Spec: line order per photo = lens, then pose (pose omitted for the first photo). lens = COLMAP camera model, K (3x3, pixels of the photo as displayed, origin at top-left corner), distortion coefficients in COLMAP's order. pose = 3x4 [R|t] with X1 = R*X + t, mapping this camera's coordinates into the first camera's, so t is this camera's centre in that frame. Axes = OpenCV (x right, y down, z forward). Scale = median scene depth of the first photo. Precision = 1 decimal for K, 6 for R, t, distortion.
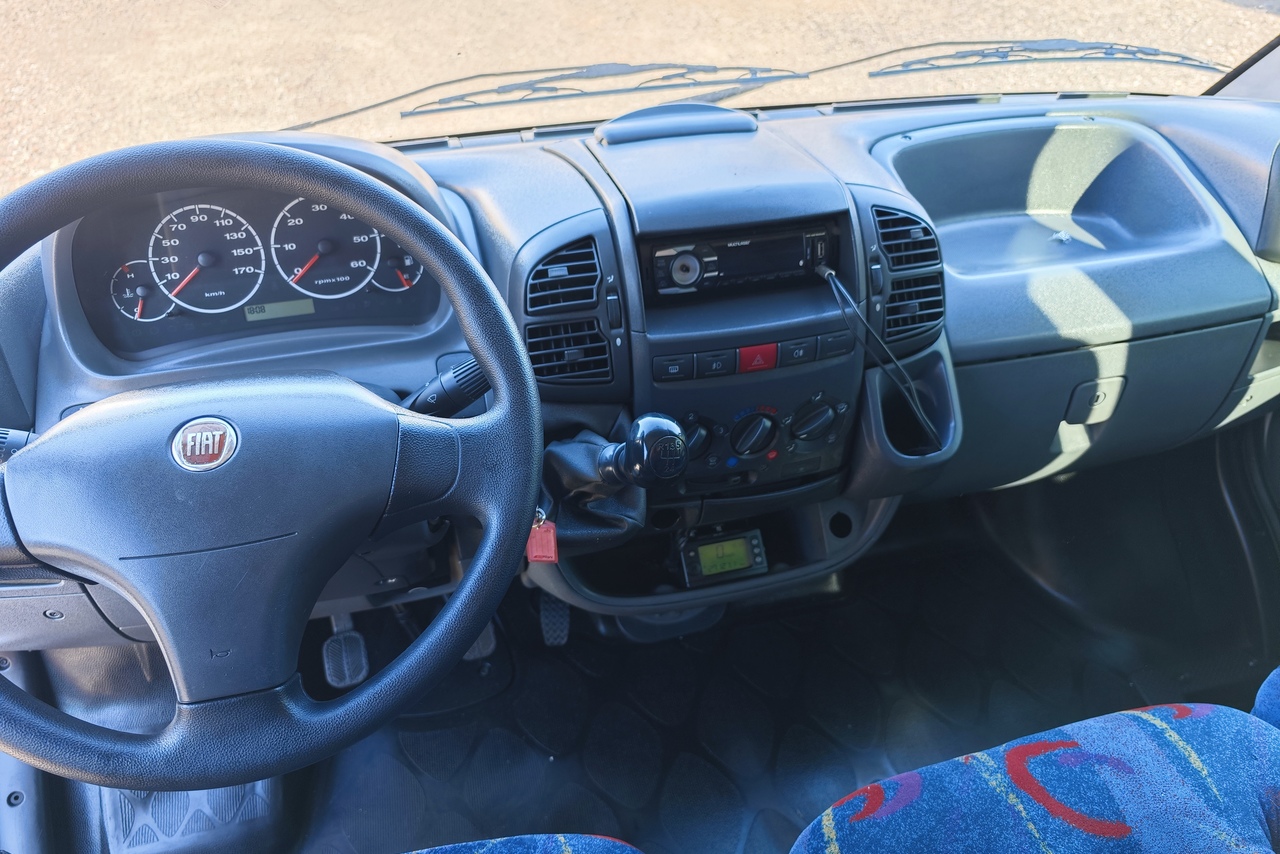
lens RADIAL K [[910.4, 0, 631.6], [0, 910.4, 419.3], [0, 0, 1]] dist [0.000469, -0.009716]
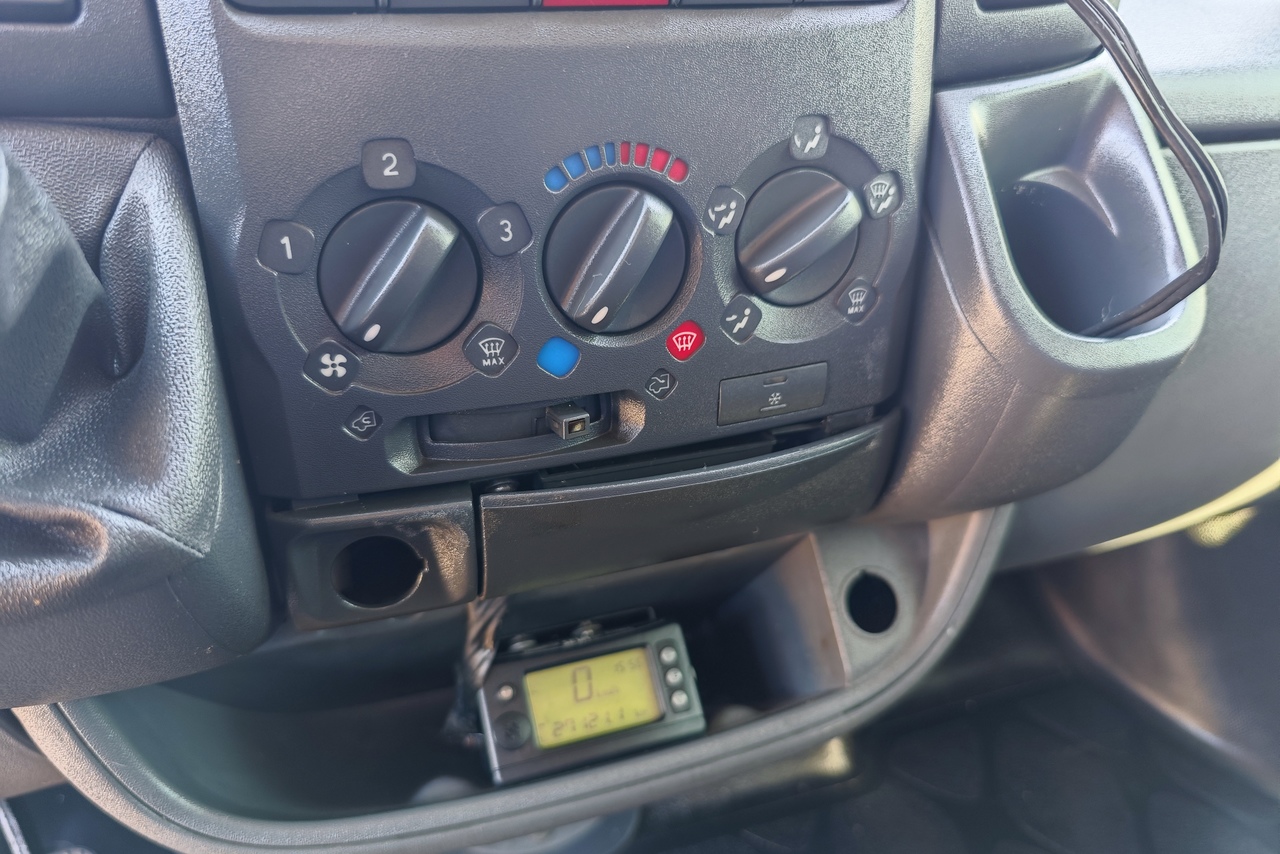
lens RADIAL K [[941.0, 0, 640.0], [0, 941.0, 427.0], [0, 0, 1]] dist [0.073938, -0.144867]
pose [[0.995897, -0.039316, 0.081503, 0.093100], [0.052634, 0.984327, -0.168316, 0.105662], [-0.073608, 0.171915, 0.982358, 0.572682]]
